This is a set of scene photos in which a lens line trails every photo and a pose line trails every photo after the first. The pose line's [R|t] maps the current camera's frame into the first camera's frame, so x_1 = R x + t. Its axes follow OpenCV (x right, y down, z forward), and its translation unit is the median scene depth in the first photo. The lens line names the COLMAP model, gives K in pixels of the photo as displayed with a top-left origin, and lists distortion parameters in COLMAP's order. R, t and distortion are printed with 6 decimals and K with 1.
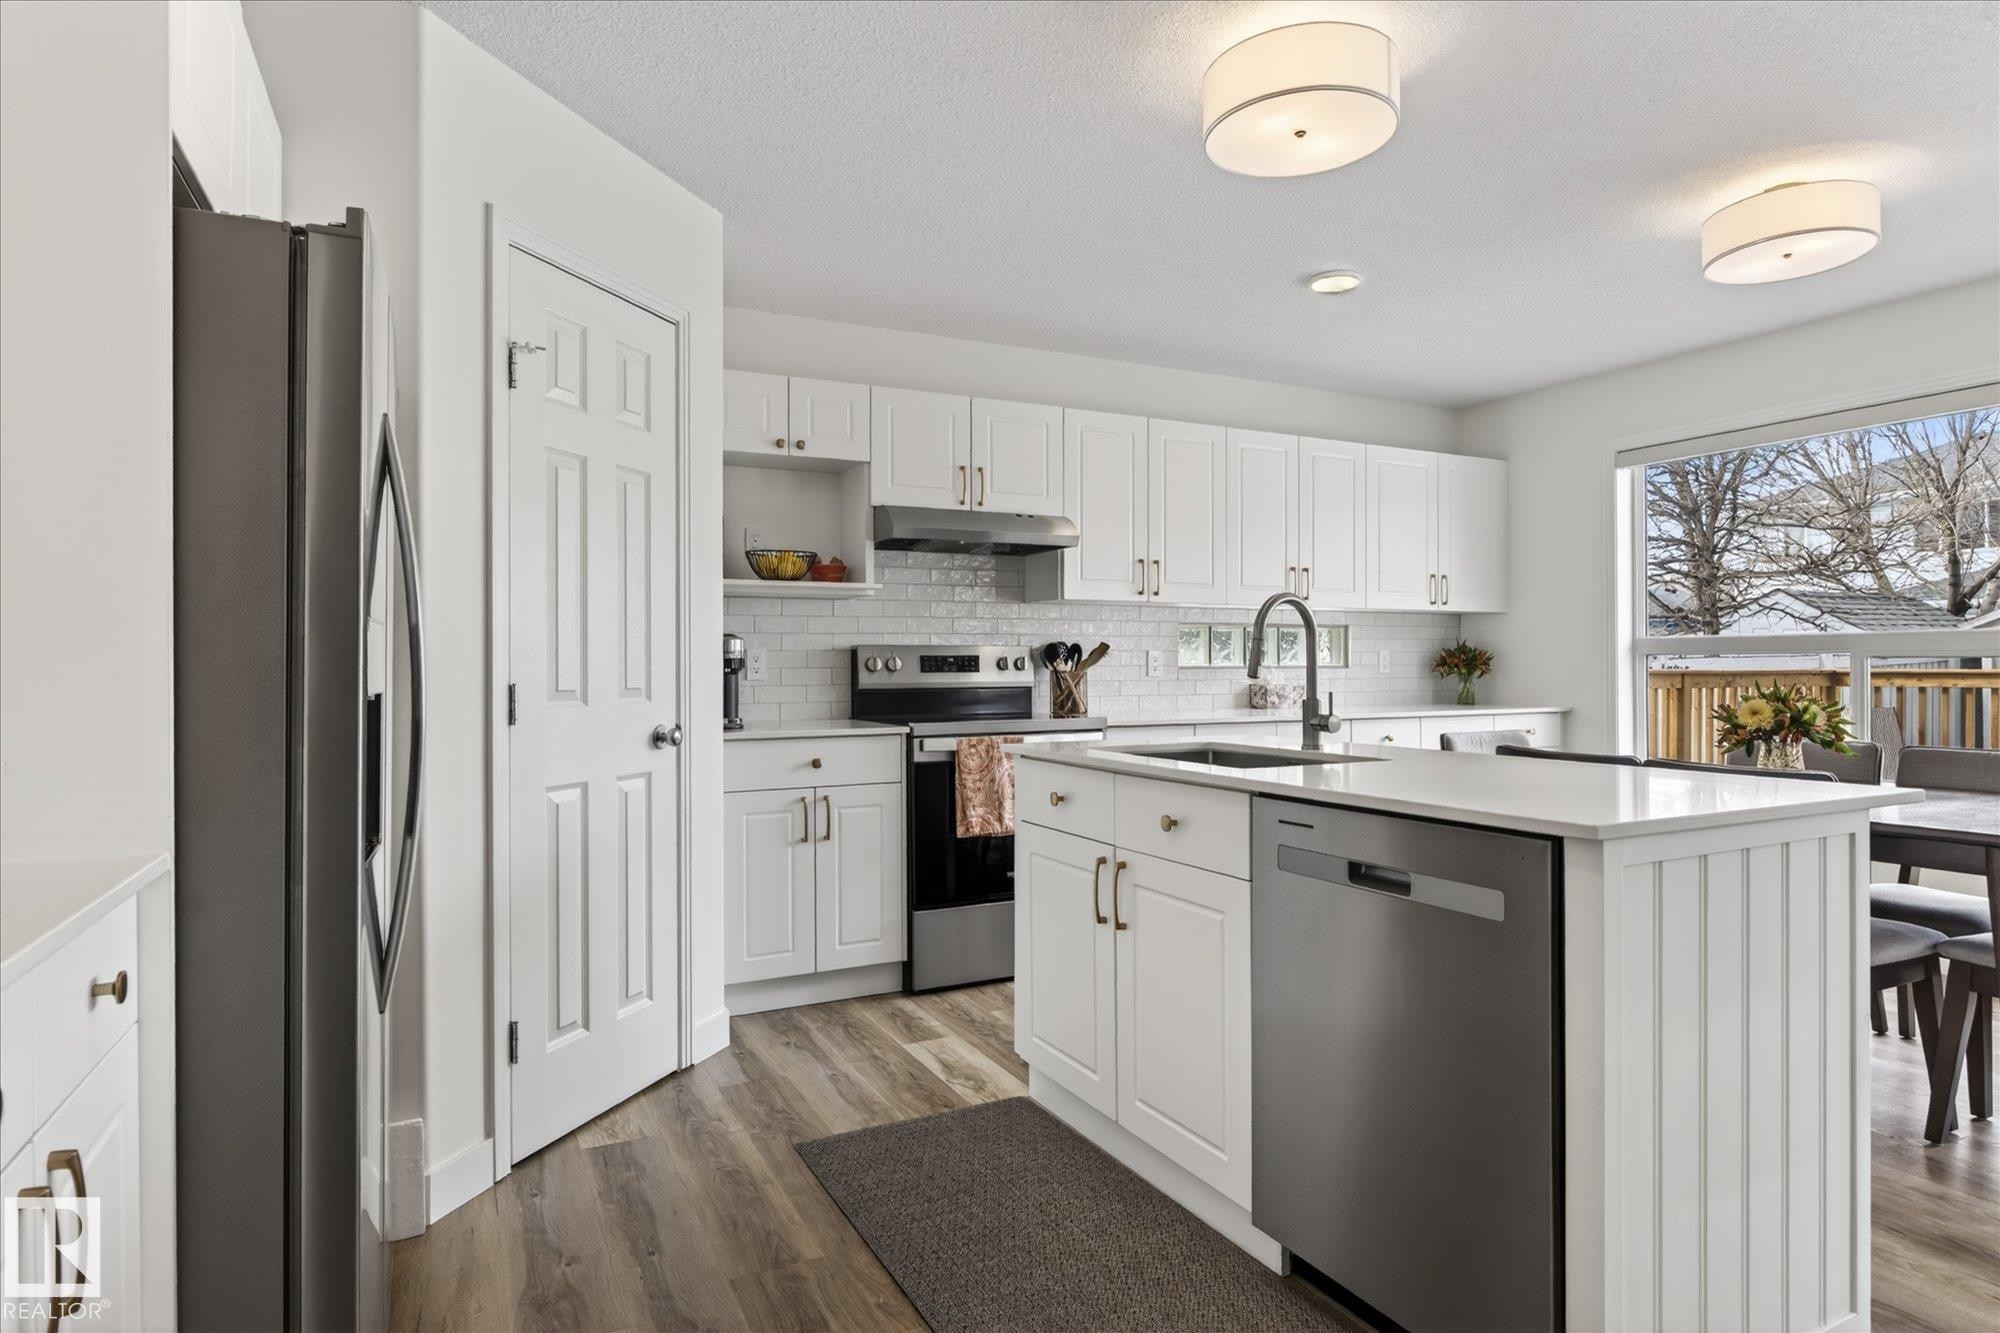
lens RADIAL K [[1075.8, 0, 1005.4], [0, 1075.8, 672.9], [0, 0, 1]] dist [-0.003544, 0.001909]
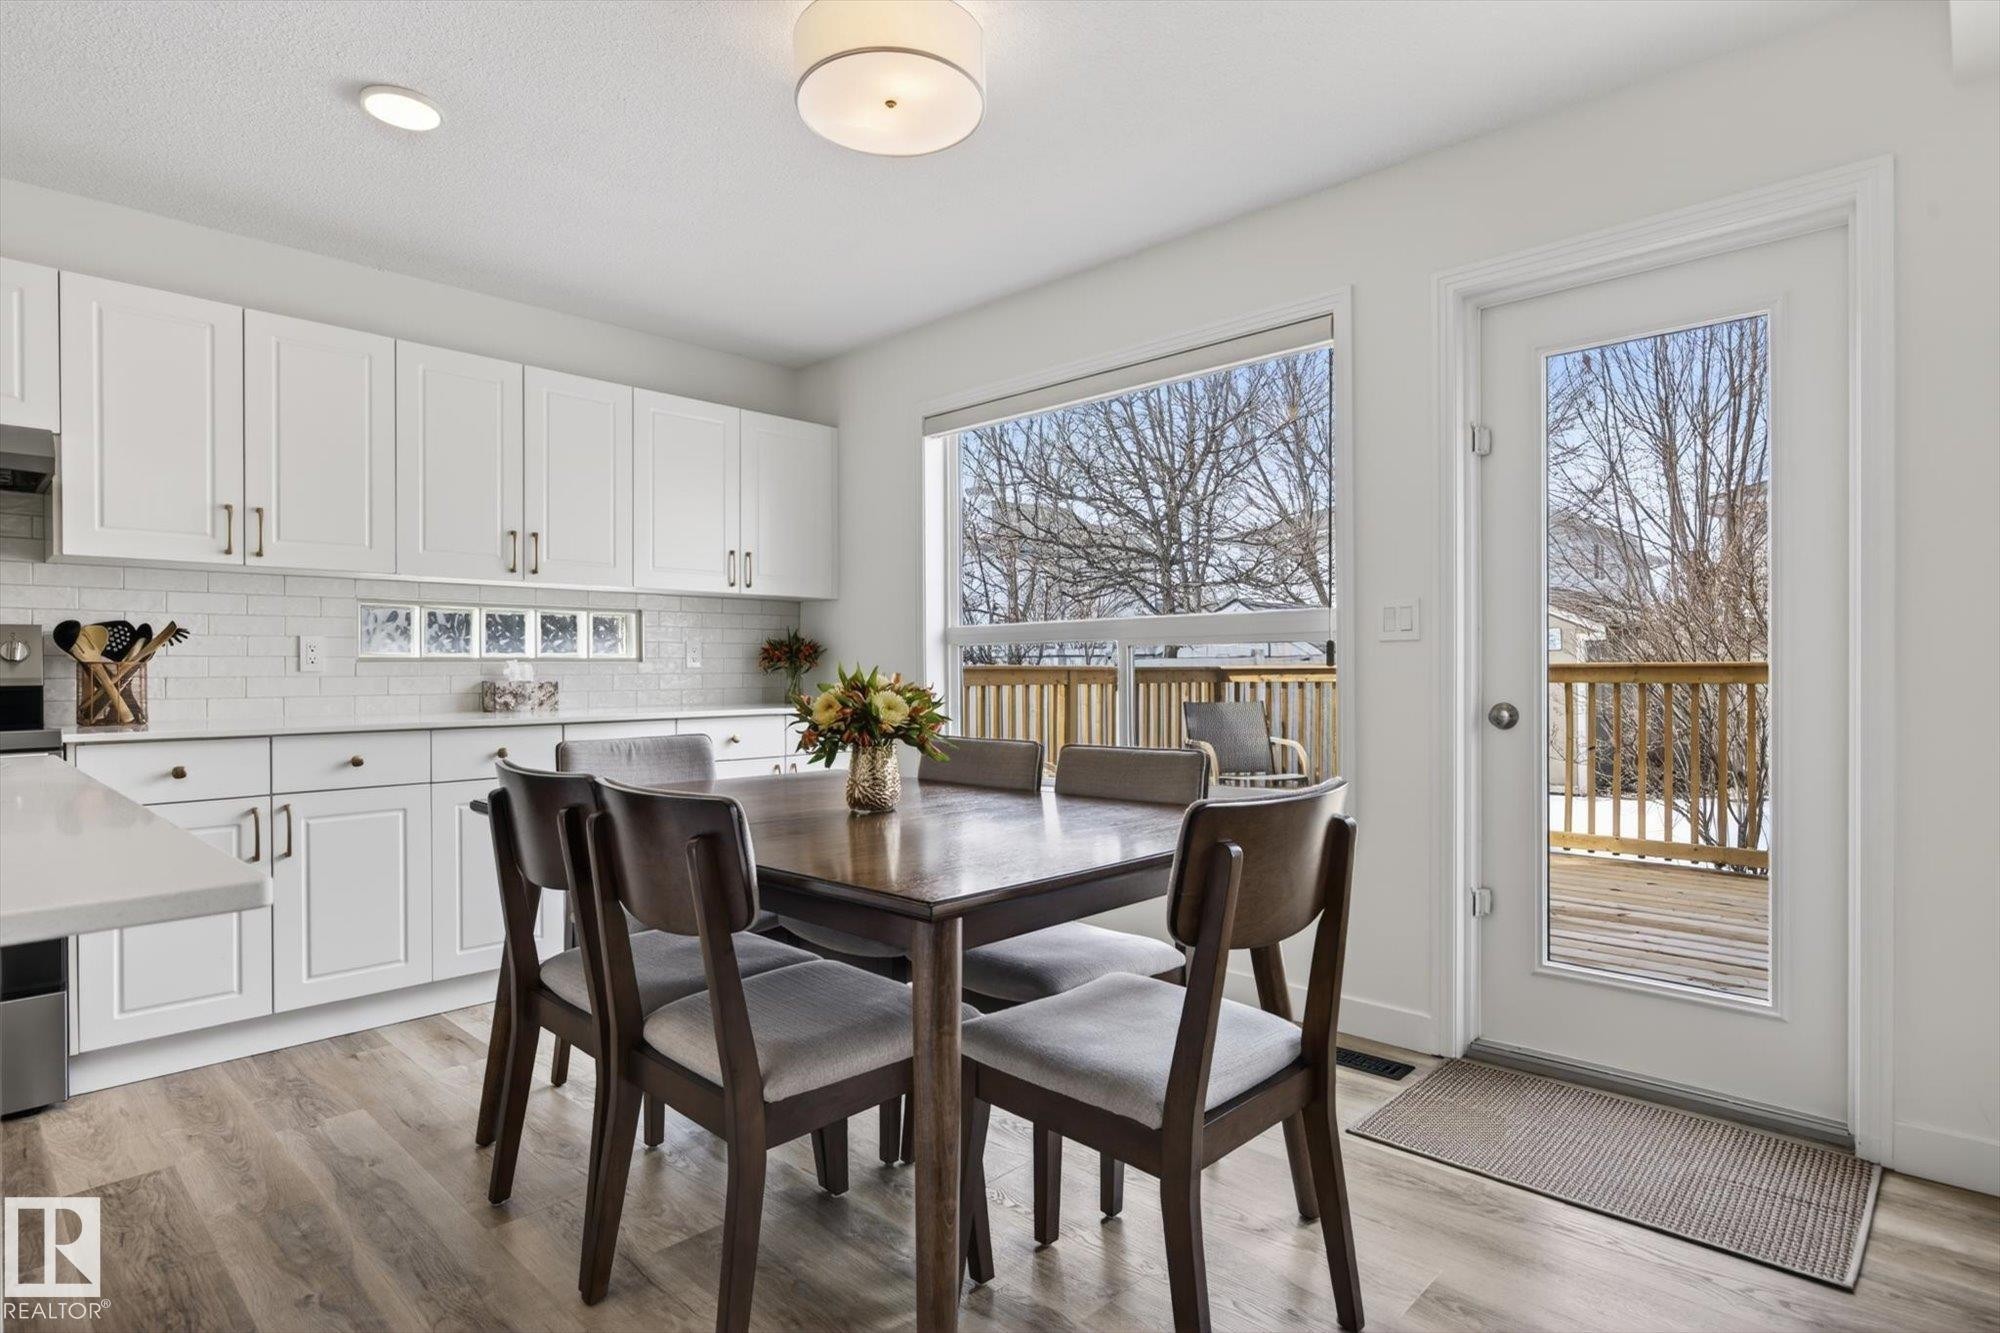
lens RADIAL K [[1012.6, 0, 997.2], [0, 1012.6, 666.0], [0, 0, 1]] dist [0.002929, 0.001281]
pose [[0.948560, 0.005148, 0.316556, 0.325514], [-0.005859, 0.999982, 0.001297, -0.003036], [-0.316543, -0.003085, 0.948573, 0.166575]]
